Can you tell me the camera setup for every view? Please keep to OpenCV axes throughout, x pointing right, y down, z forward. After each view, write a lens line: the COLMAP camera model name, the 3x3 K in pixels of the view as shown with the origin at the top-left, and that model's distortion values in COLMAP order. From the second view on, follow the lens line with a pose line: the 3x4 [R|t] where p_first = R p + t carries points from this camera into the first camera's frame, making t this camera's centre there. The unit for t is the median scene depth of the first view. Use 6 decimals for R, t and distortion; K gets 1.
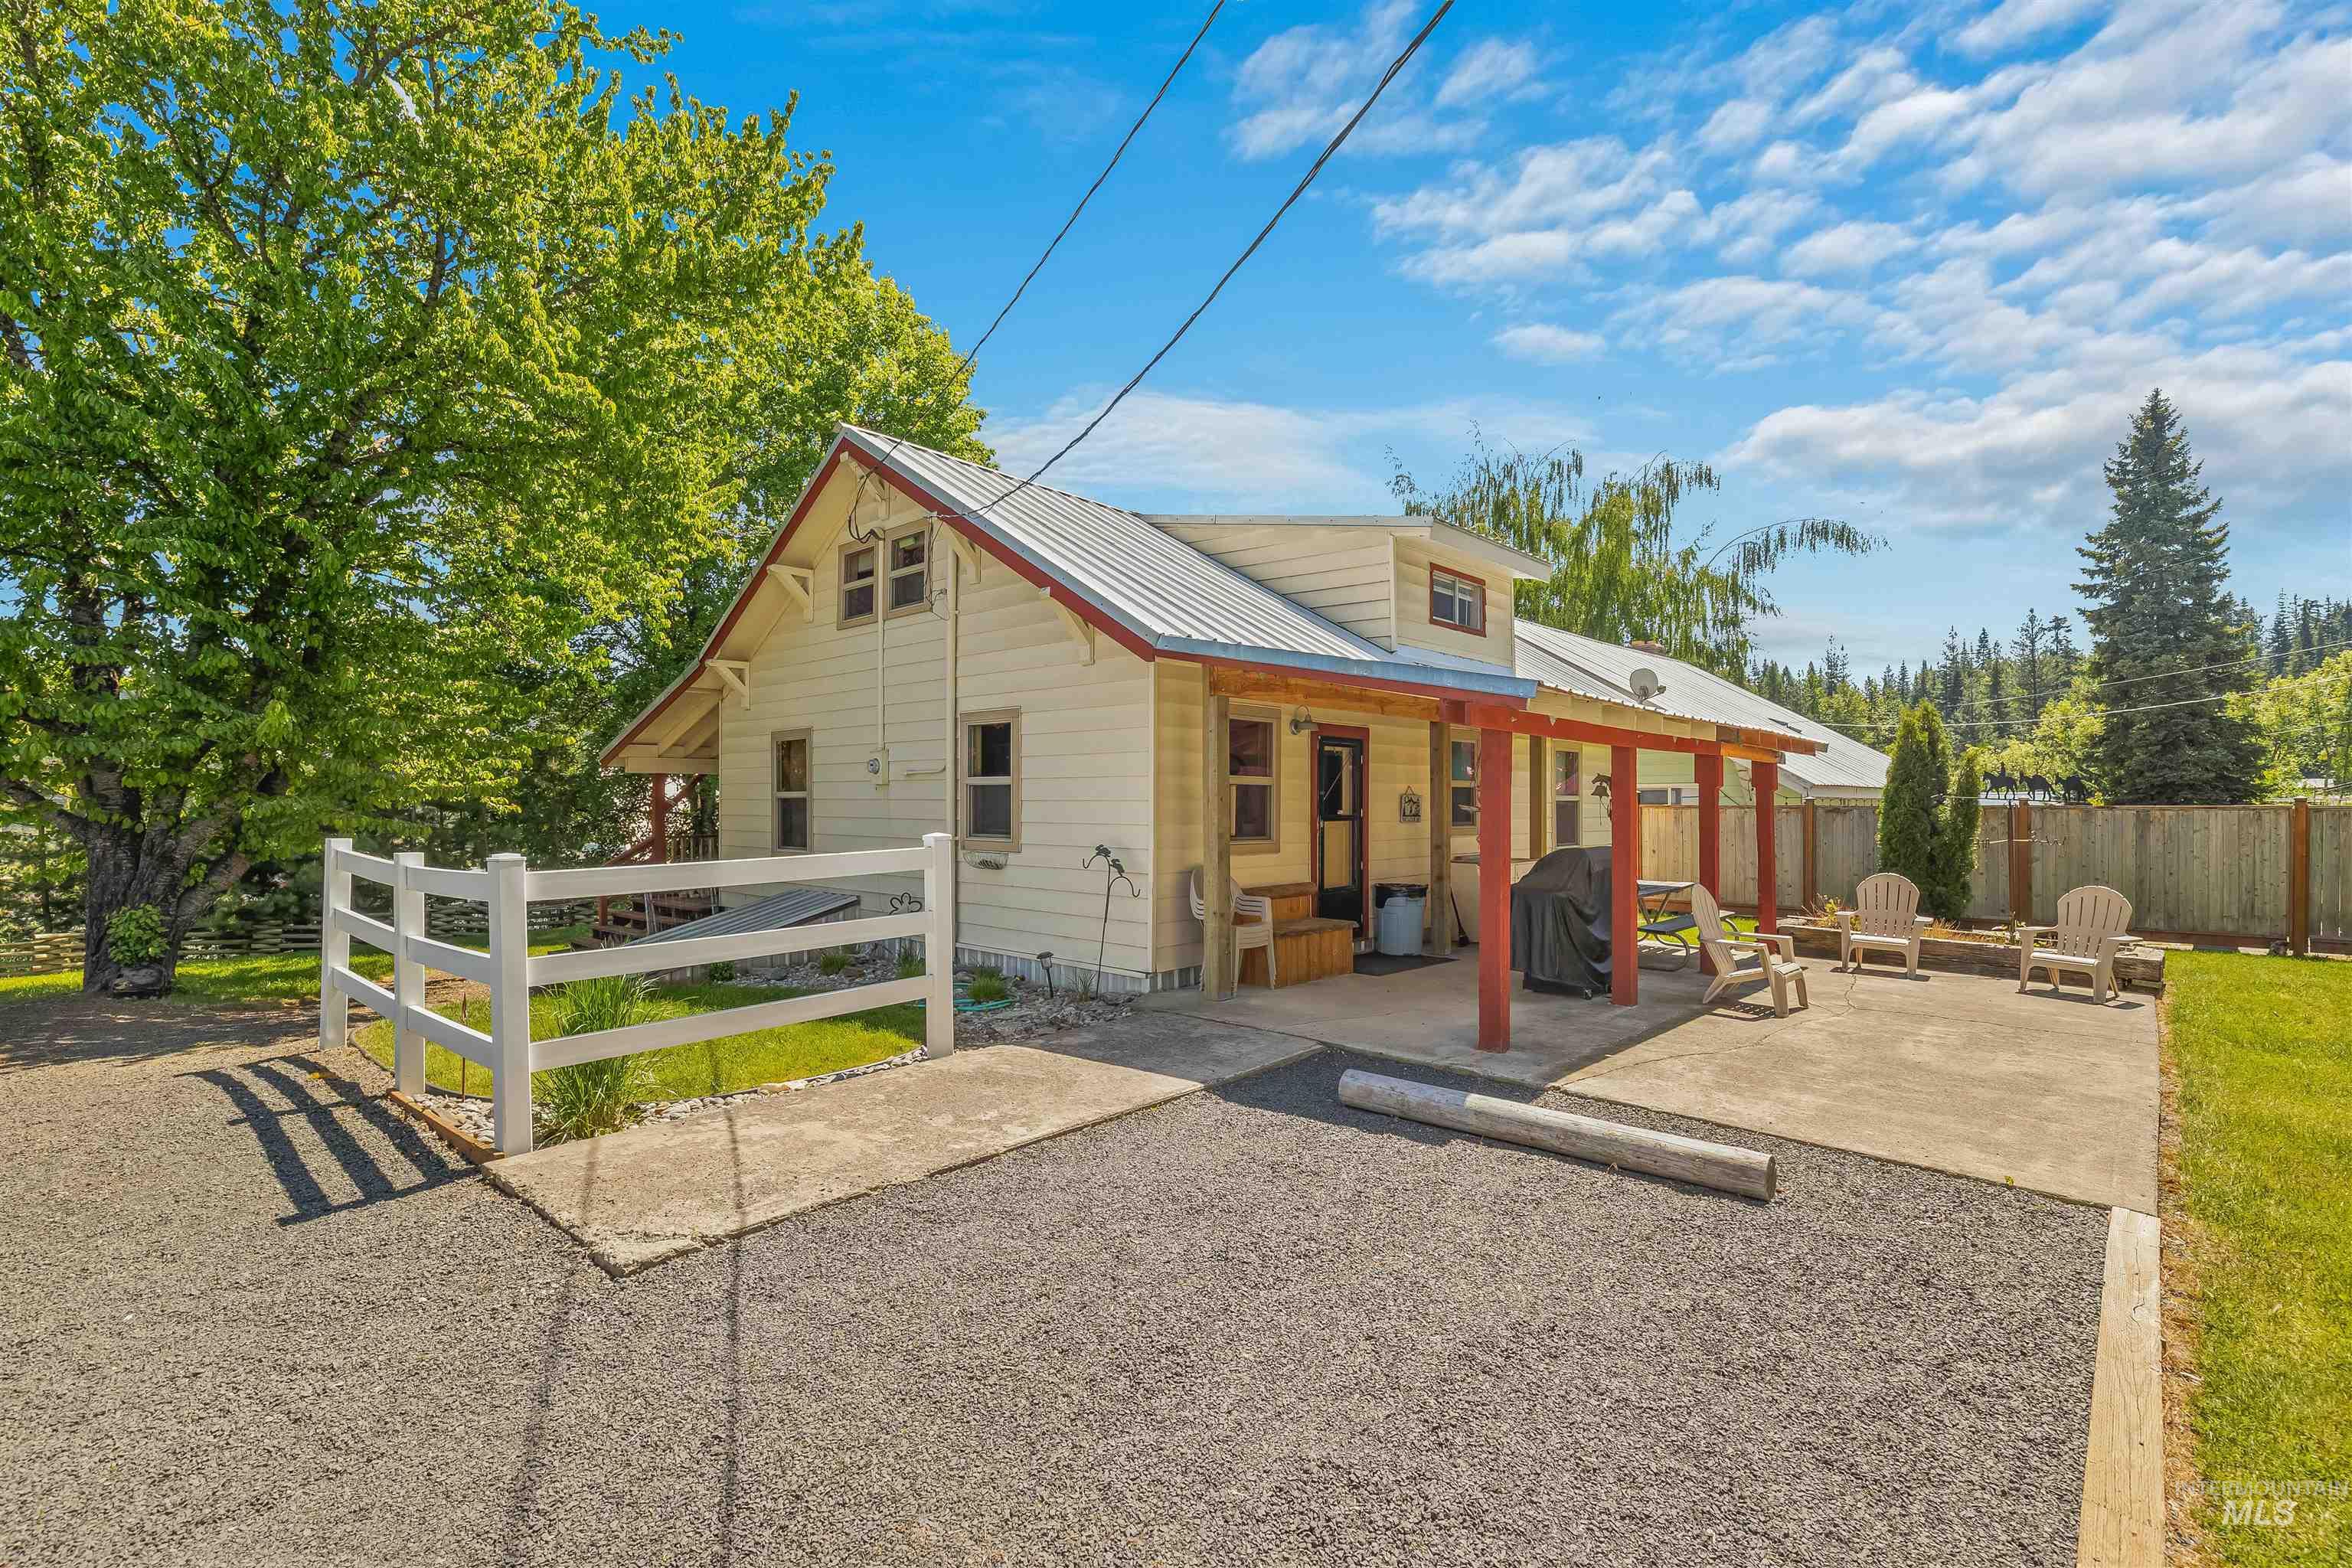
lens RADIAL K [[1067.9, 0, 1178.2], [0, 1067.9, 788.4], [0, 0, 1]] dist [-0.004841, 0.002271]
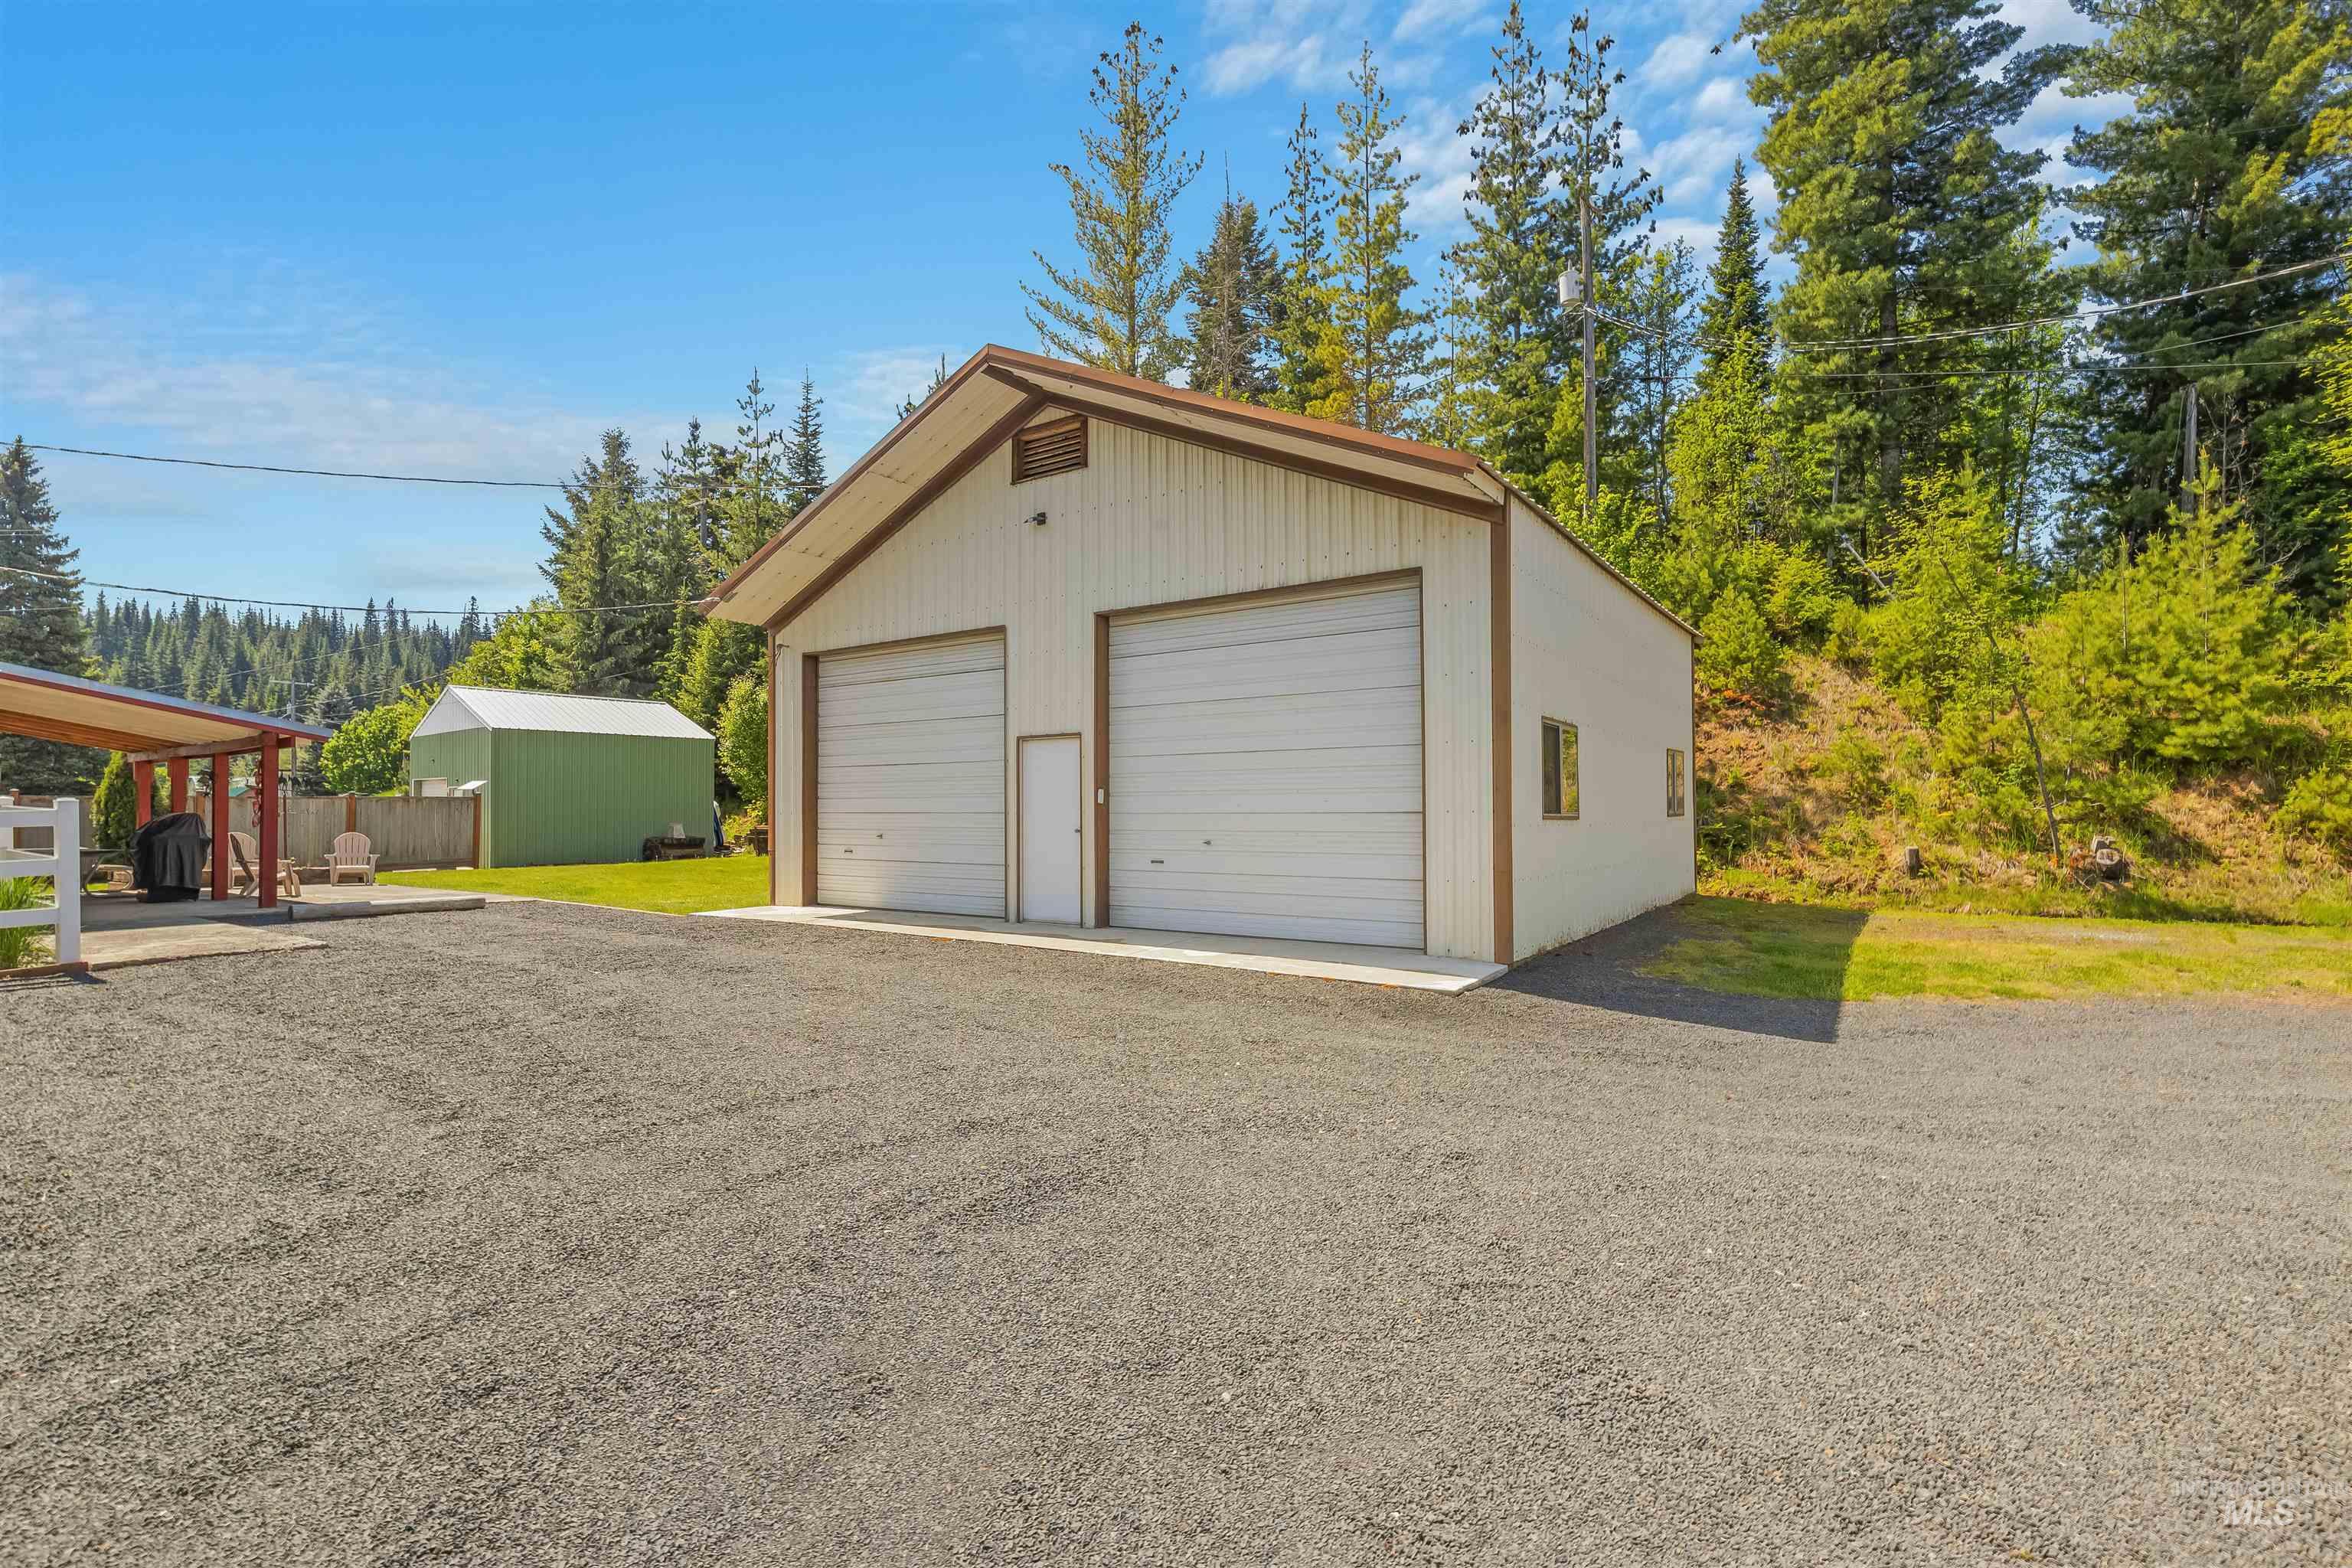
lens RADIAL K [[1067.9, 0, 1177.4], [0, 1067.9, 786.5], [0, 0, 1]] dist [-0.004841, 0.002271]
pose [[-0.124922, 0.018439, 0.991995, -0.361545], [-0.008768, 0.999768, -0.019687, 0.008013], [-0.992128, -0.011157, -0.124732, -0.079959]]
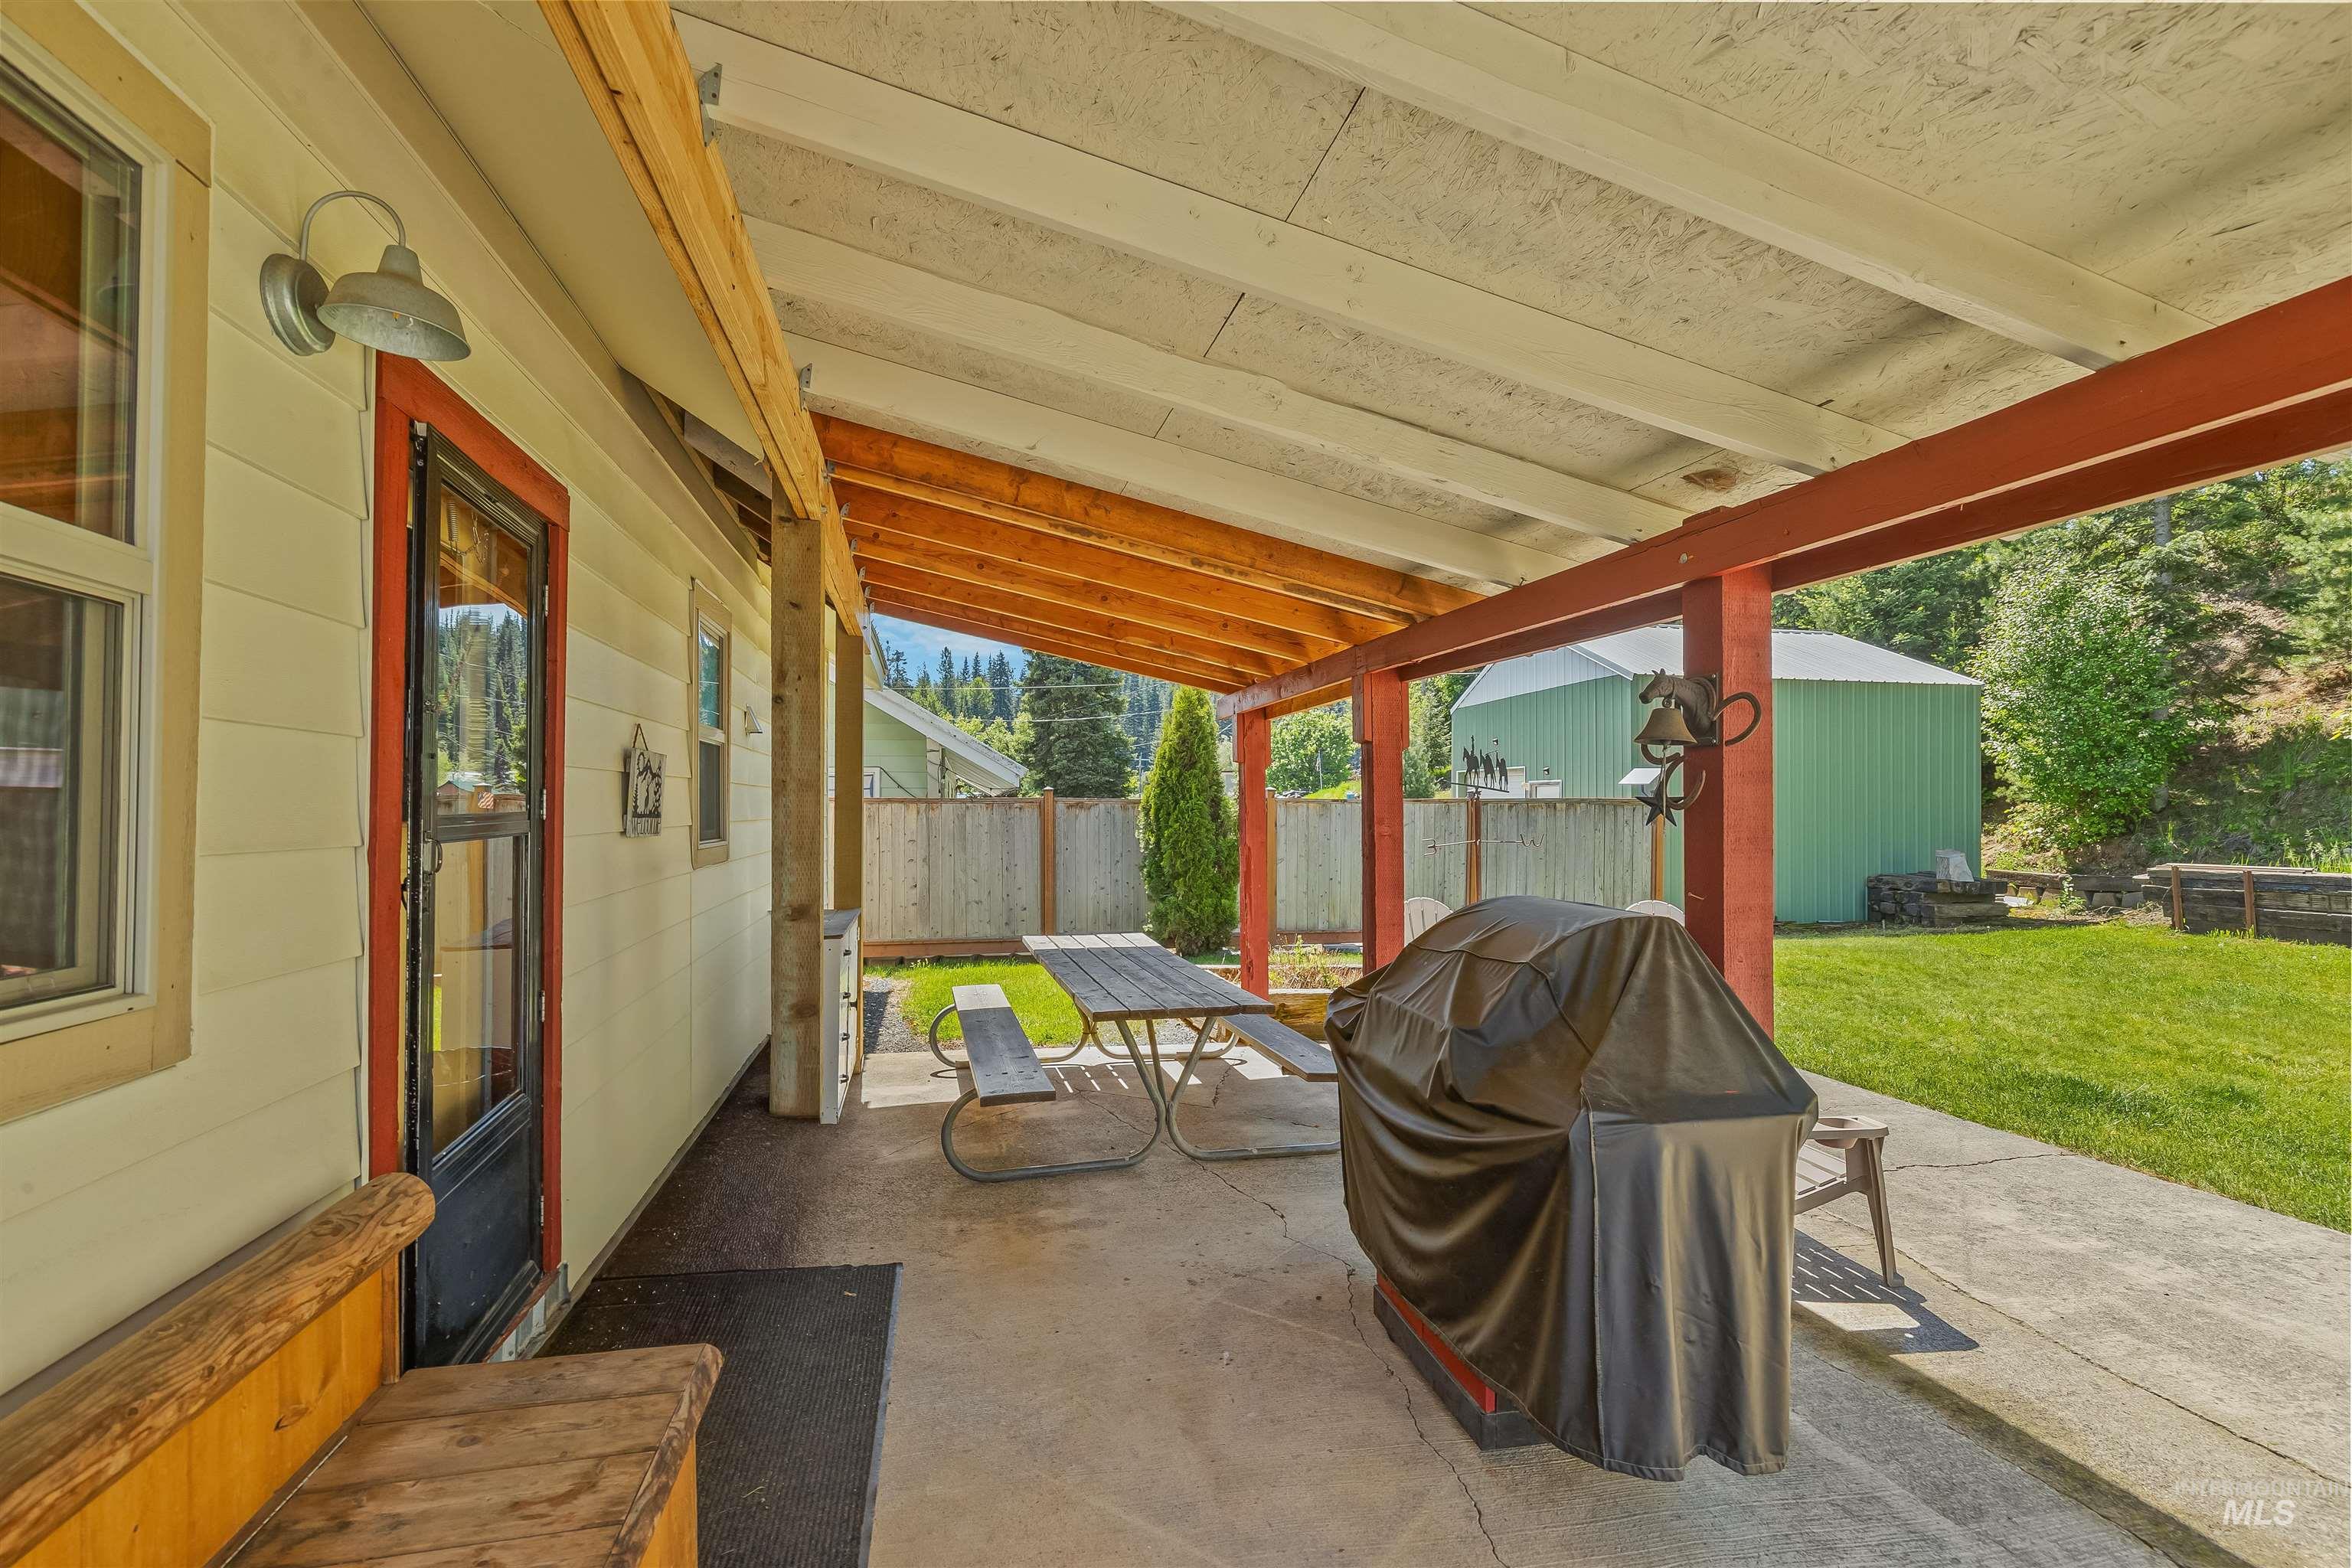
lens RADIAL K [[1067.9, 0, 1184.6], [0, 1067.9, 791.9], [0, 0, 1]] dist [-0.004841, 0.002271]
pose [[0.563649, 0.010773, 0.825944, 0.013943], [-0.014432, 0.999891, -0.003194, 0.006102], [-0.825888, -0.010120, 0.563743, 0.228018]]
